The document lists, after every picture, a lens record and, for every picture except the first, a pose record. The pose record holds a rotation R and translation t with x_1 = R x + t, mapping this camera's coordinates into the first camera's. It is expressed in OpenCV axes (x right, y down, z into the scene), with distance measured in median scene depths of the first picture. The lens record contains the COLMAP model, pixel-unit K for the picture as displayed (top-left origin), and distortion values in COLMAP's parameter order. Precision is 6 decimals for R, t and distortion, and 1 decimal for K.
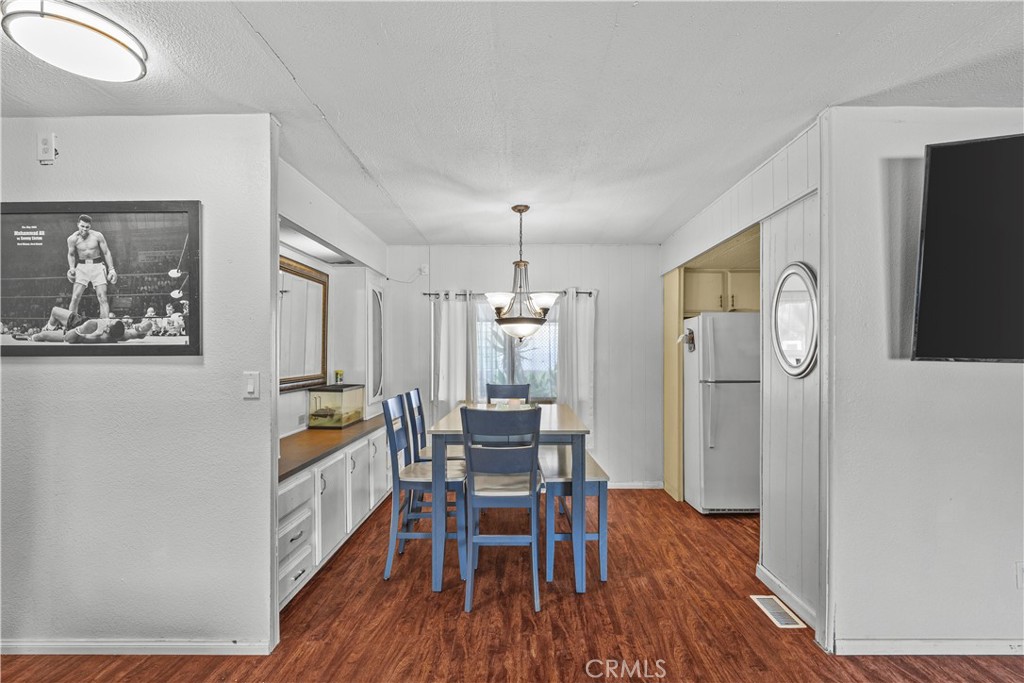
lens RADIAL K [[466.6, 0, 522.5], [0, 466.6, 348.8], [0, 0, 1]] dist [-0.001794, -0.000336]
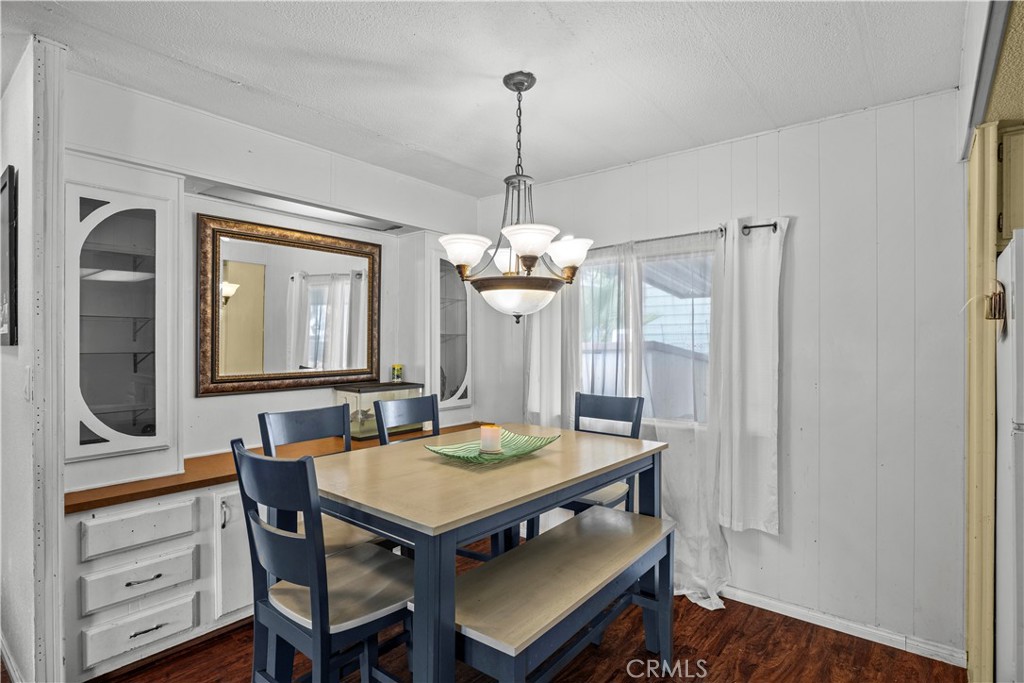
lens RADIAL K [[525.4, 0, 507.1], [0, 525.4, 341.6], [0, 0, 1]] dist [-0.014975, 0.002021]
pose [[0.773364, 0.002159, -0.633958, 0.510019], [0.002462, 0.999976, 0.006410, 0.003411], [0.633957, -0.006518, 0.773341, 0.697958]]
